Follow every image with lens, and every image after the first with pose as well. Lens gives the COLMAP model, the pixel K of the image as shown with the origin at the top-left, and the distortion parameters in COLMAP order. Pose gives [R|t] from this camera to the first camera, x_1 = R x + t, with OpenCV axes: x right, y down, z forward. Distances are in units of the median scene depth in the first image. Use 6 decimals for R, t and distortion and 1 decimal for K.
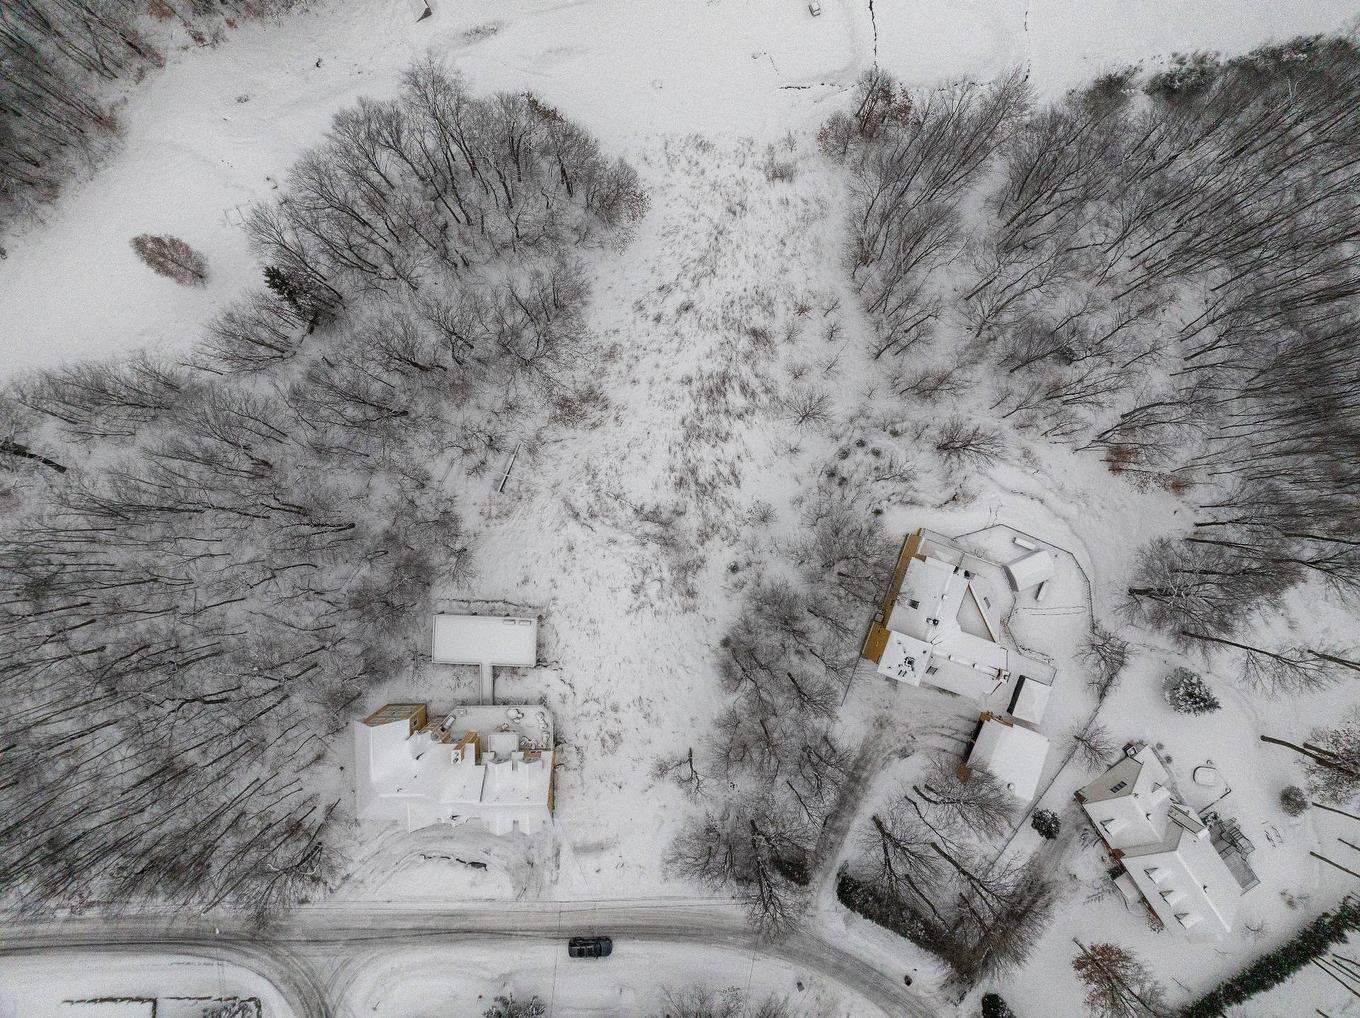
lens RADIAL K [[954.1, 0, 682.0], [0, 954.1, 507.0], [0, 0, 1]] dist [-0.031063, -0.006345]
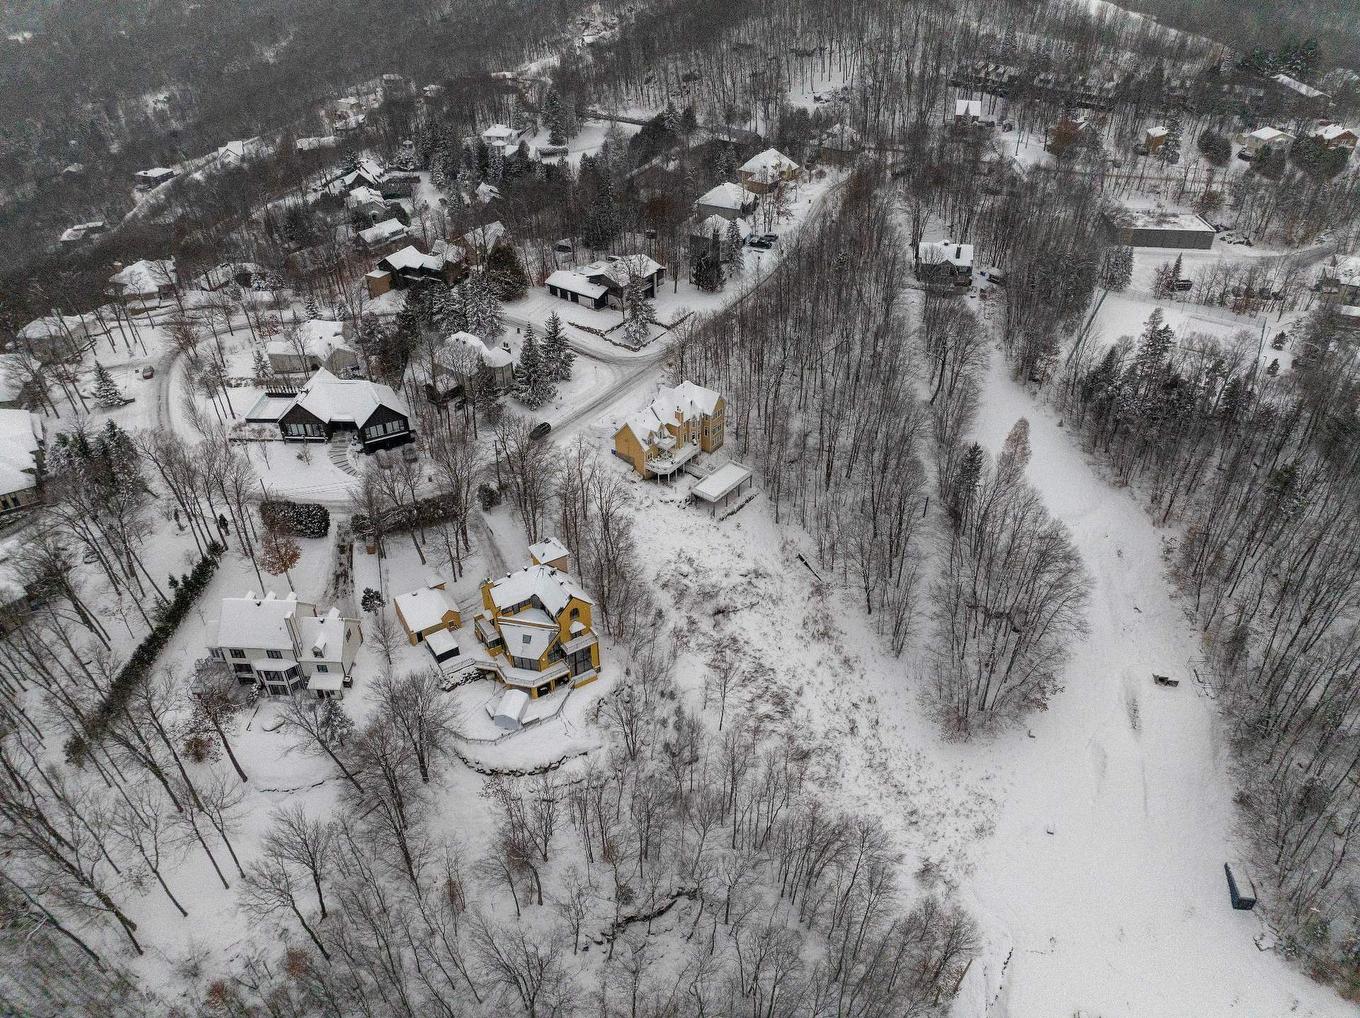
lens RADIAL K [[954.1, 0, 686.9], [0, 954.1, 496.7], [0, 0, 1]] dist [-0.031063, -0.006345]
pose [[-0.589142, 0.461952, -0.662957, 0.867568], [-0.807921, -0.350174, 0.473963, -0.558910], [-0.013202, 0.814849, 0.579523, 0.082830]]
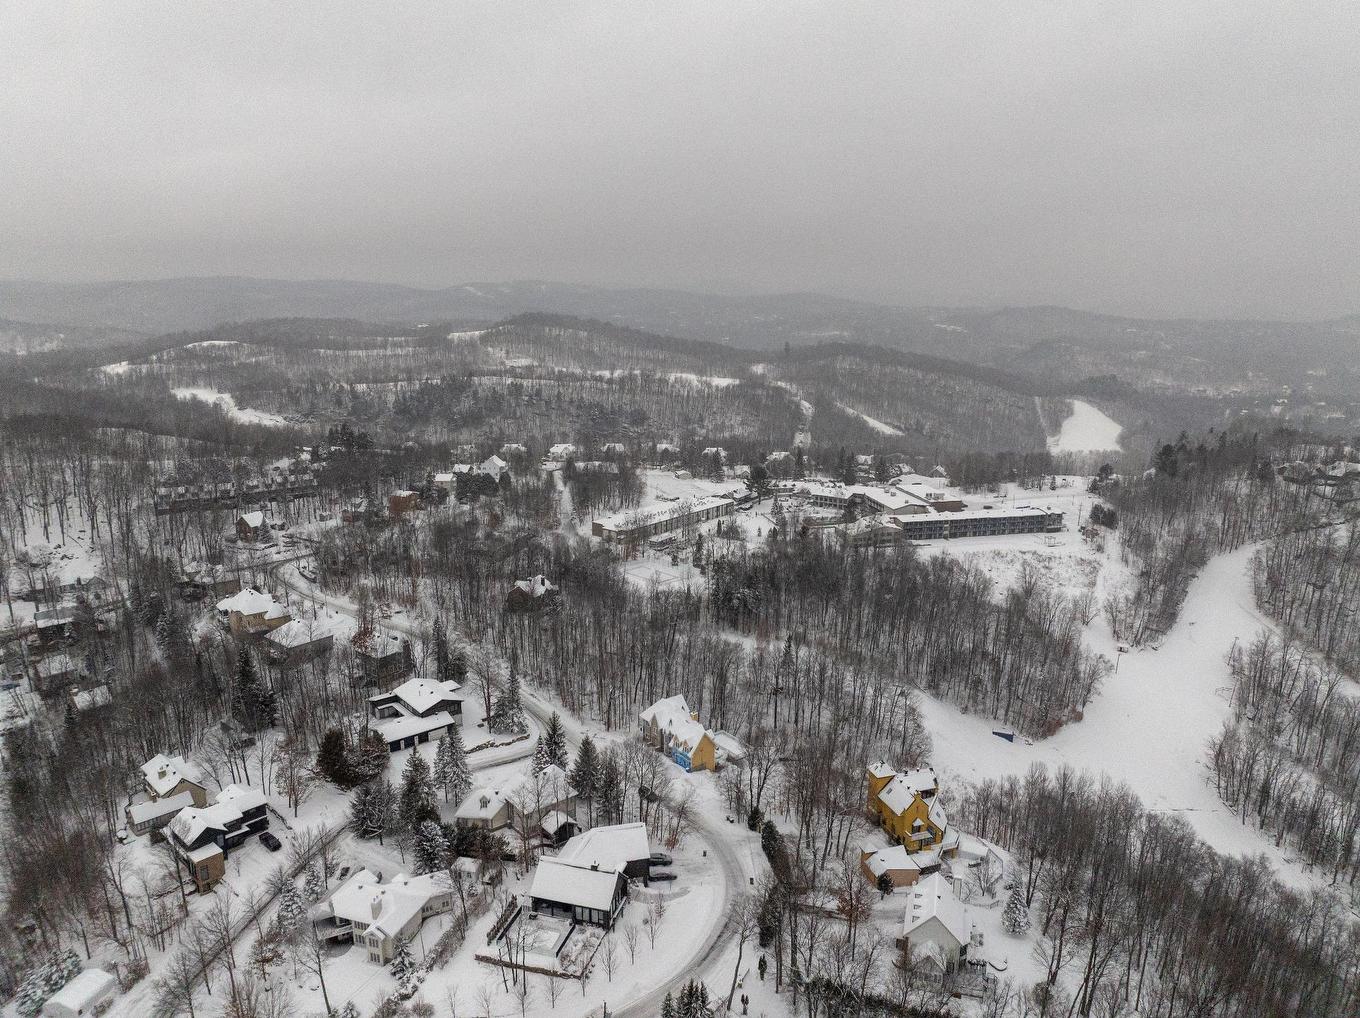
lens RADIAL K [[954.1, 0, 689.1], [0, 954.1, 510.3], [0, 0, 1]] dist [-0.031063, -0.006345]
pose [[0.635203, 0.179814, -0.751122, 1.141712], [-0.772206, 0.129394, -0.622057, 1.359055], [-0.014664, 0.975153, 0.221045, 0.044029]]
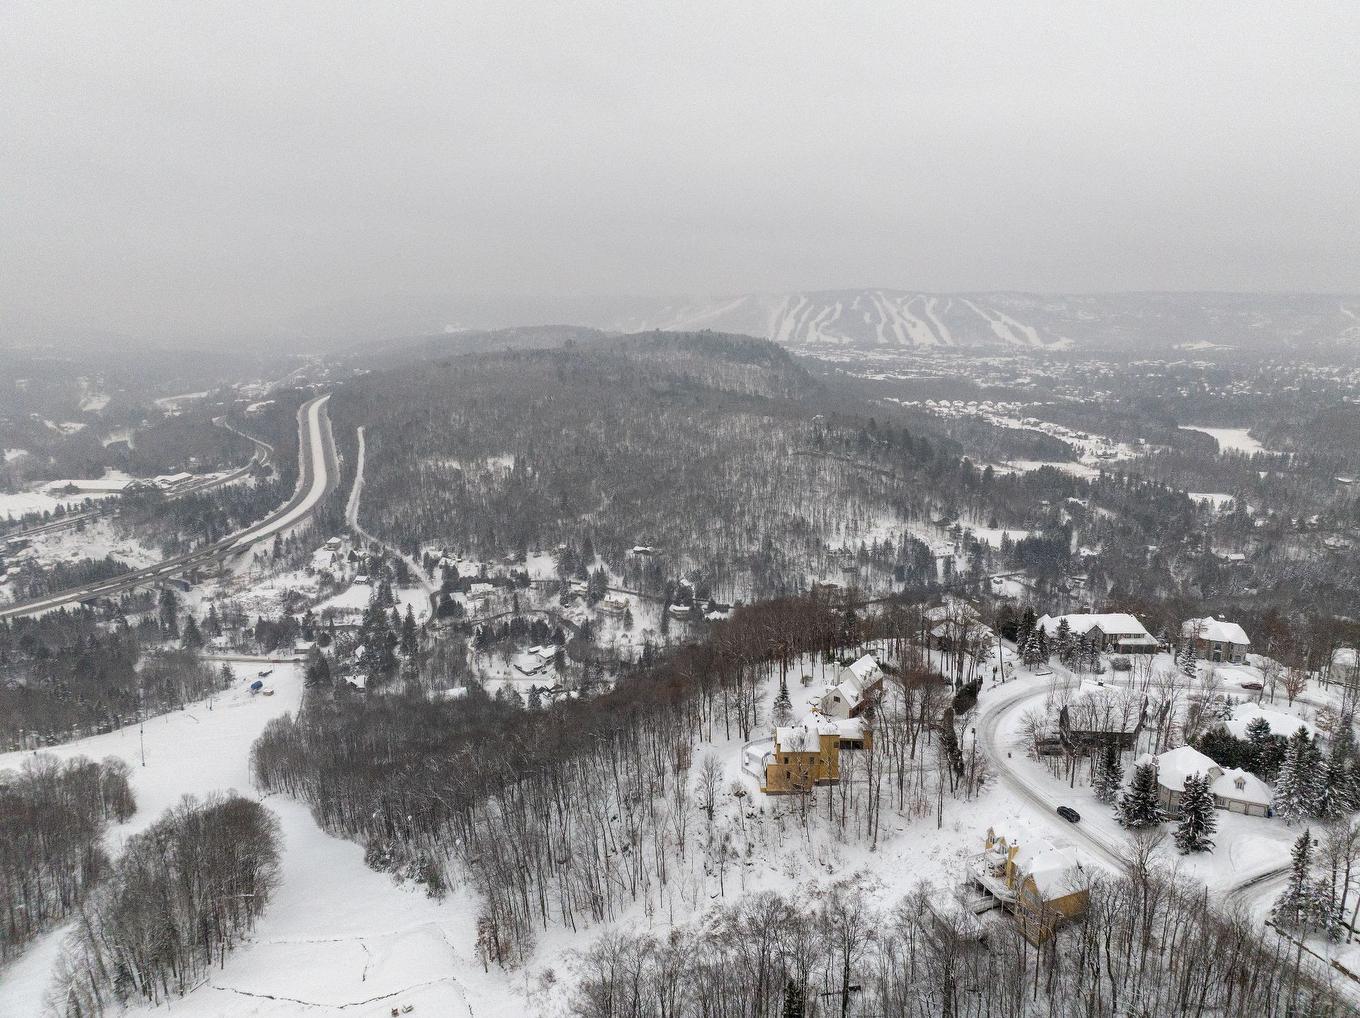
lens RADIAL K [[954.1, 0, 685.6], [0, 954.1, 510.8], [0, 0, 1]] dist [-0.031063, -0.006345]
pose [[-0.331743, -0.213656, 0.918857, -1.198144], [0.943273, -0.089096, 0.319841, -0.617984], [0.013530, 0.972838, 0.231093, 0.064738]]
